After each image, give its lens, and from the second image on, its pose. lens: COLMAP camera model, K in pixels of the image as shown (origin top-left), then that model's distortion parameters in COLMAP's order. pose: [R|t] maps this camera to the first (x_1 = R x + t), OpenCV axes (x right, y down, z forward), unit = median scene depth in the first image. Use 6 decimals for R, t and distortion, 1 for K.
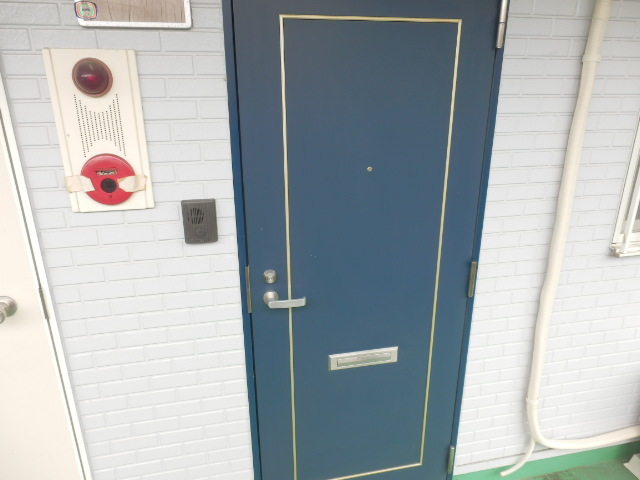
lens RADIAL K [[444.0, 0, 318.9], [0, 444.0, 242.8], [0, 0, 1]] dist [-0.038615, 0.001002]
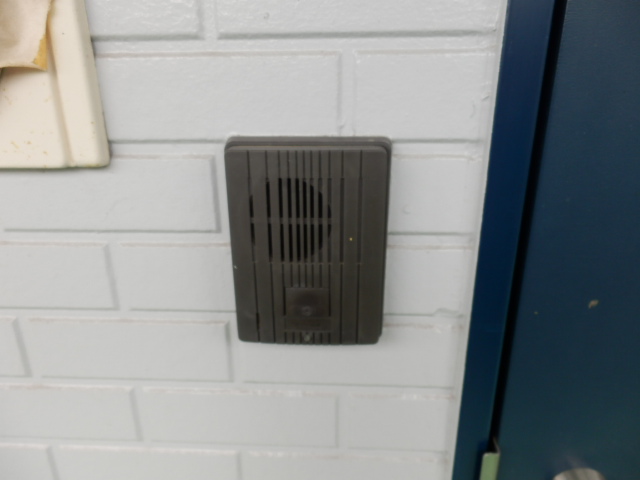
lens RADIAL K [[444.0, 0, 319.7], [0, 444.0, 240.5], [0, 0, 1]] dist [-0.038615, 0.001002]
pose [[0.960429, 0.083741, -0.265636, -0.211466], [-0.085944, 0.996294, 0.003343, -0.052618], [0.264932, 0.019619, 0.964068, 0.810923]]
